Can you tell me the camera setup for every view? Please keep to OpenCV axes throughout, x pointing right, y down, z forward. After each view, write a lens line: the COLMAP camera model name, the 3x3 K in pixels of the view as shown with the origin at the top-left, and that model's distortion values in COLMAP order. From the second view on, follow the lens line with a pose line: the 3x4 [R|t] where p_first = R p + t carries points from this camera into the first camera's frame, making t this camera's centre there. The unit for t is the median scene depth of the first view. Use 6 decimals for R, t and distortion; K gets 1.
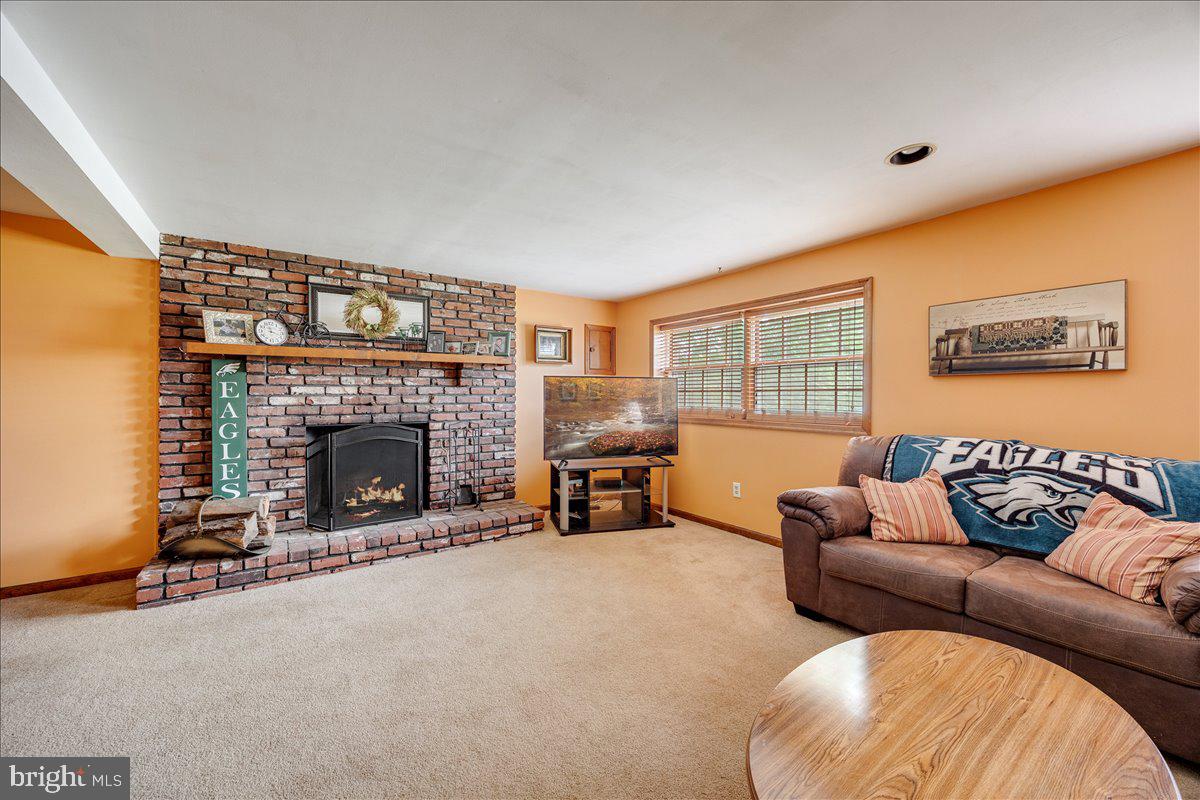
lens RADIAL K [[457.9, 0, 607.6], [0, 457.9, 400.8], [0, 0, 1]] dist [-0.005763, 0.000101]
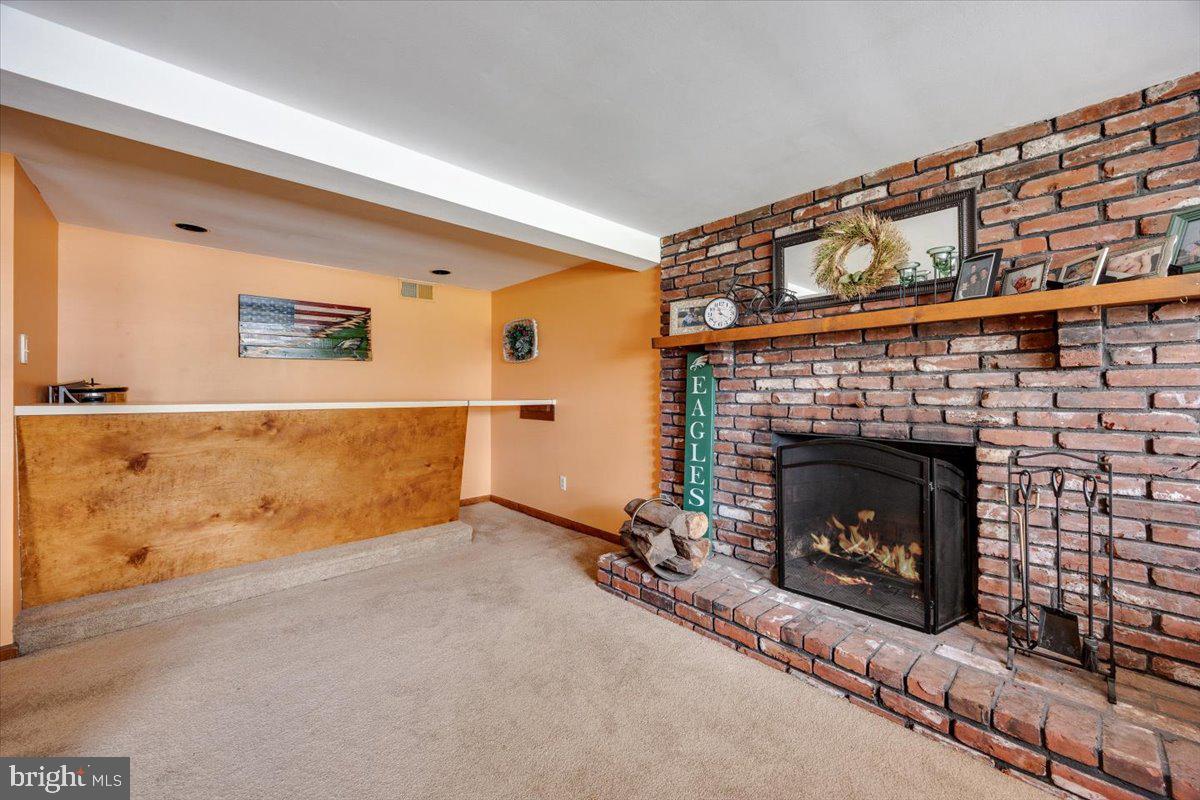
lens RADIAL K [[457.9, 0, 594.3], [0, 457.9, 390.2], [0, 0, 1]] dist [-0.005763, 0.000101]
pose [[0.125641, -0.006277, -0.992056, 0.045254], [-0.013215, 0.999881, -0.008000, -0.003336], [0.991988, 0.014115, 0.125543, 0.616034]]
